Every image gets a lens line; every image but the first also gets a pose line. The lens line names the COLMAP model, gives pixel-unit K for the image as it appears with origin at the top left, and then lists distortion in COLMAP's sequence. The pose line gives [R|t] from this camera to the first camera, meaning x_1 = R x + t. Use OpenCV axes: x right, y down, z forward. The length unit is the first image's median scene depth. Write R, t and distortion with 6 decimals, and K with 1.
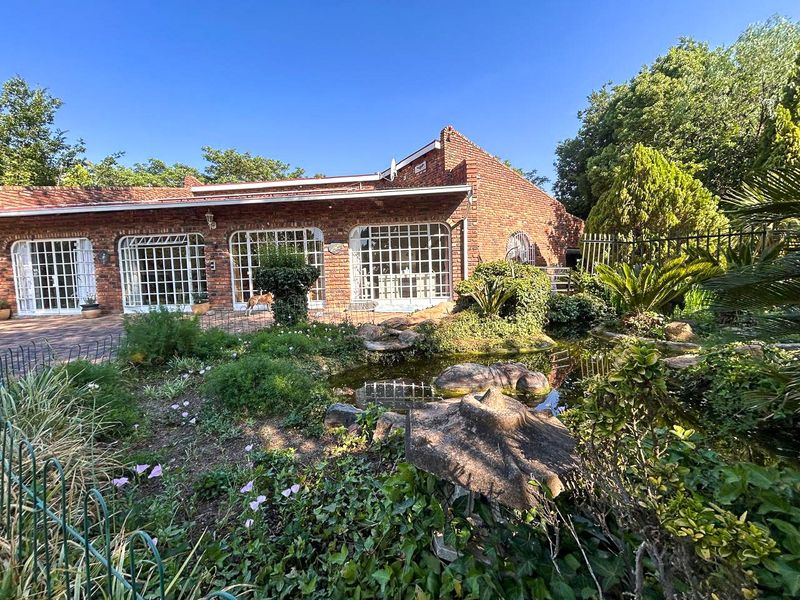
lens RADIAL K [[324.8, 0, 401.1], [0, 324.8, 297.1], [0, 0, 1]] dist [-0.000120, 0.000790]
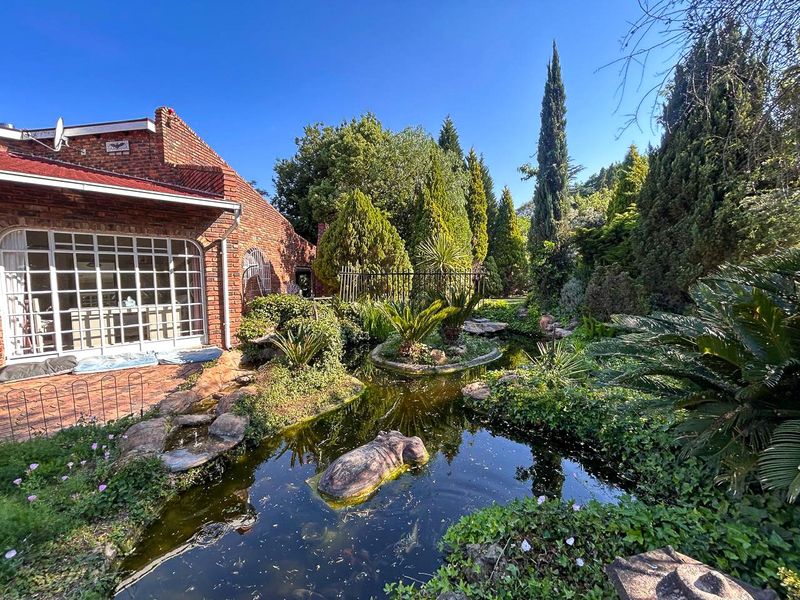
lens RADIAL K [[324.8, 0, 401.1], [0, 324.8, 297.1], [0, 0, 1]] dist [-0.000120, 0.000790]
pose [[0.656878, -0.018013, 0.753782, -0.125591], [0.033773, 0.999414, -0.005548, -0.069574], [-0.753240, 0.029101, 0.657101, 0.113409]]
